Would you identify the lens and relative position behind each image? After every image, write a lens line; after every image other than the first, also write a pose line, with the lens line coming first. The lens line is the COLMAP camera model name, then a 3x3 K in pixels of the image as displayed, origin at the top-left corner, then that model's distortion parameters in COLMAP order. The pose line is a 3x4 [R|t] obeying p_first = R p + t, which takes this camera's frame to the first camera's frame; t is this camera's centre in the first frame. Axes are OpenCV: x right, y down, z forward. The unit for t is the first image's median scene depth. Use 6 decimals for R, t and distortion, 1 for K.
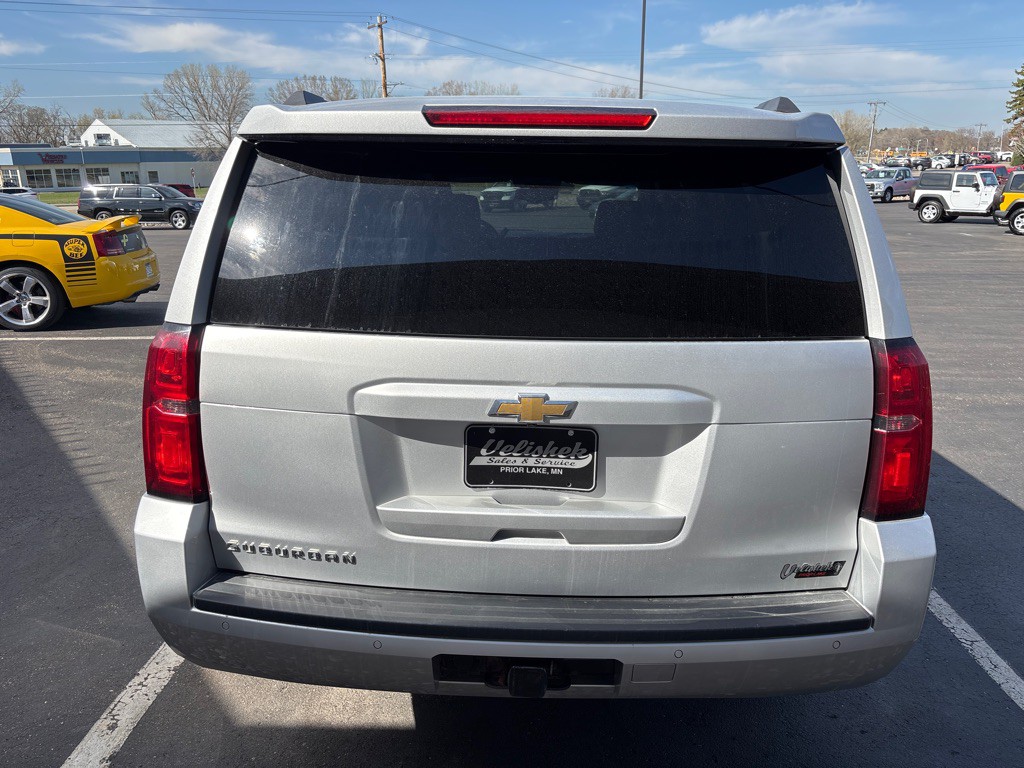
lens RADIAL K [[765.4, 0, 507.1], [0, 765.4, 382.0], [0, 0, 1]] dist [0.070907, -0.081113]
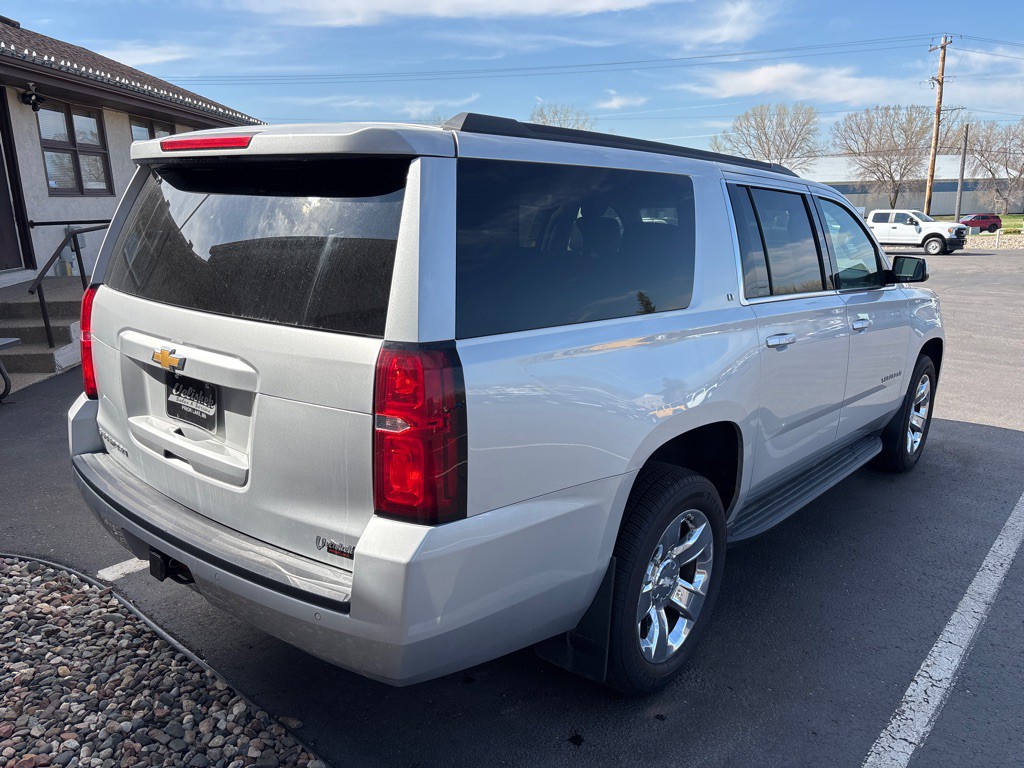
lens RADIAL K [[765.4, 0, 507.1], [0, 765.4, 382.0], [0, 0, 1]] dist [0.070907, -0.081113]
pose [[0.785219, 0.144898, -0.602026, 1.226379], [-0.170299, 0.985278, 0.015021, -0.043776], [0.595340, 0.090729, 0.798335, 0.269597]]
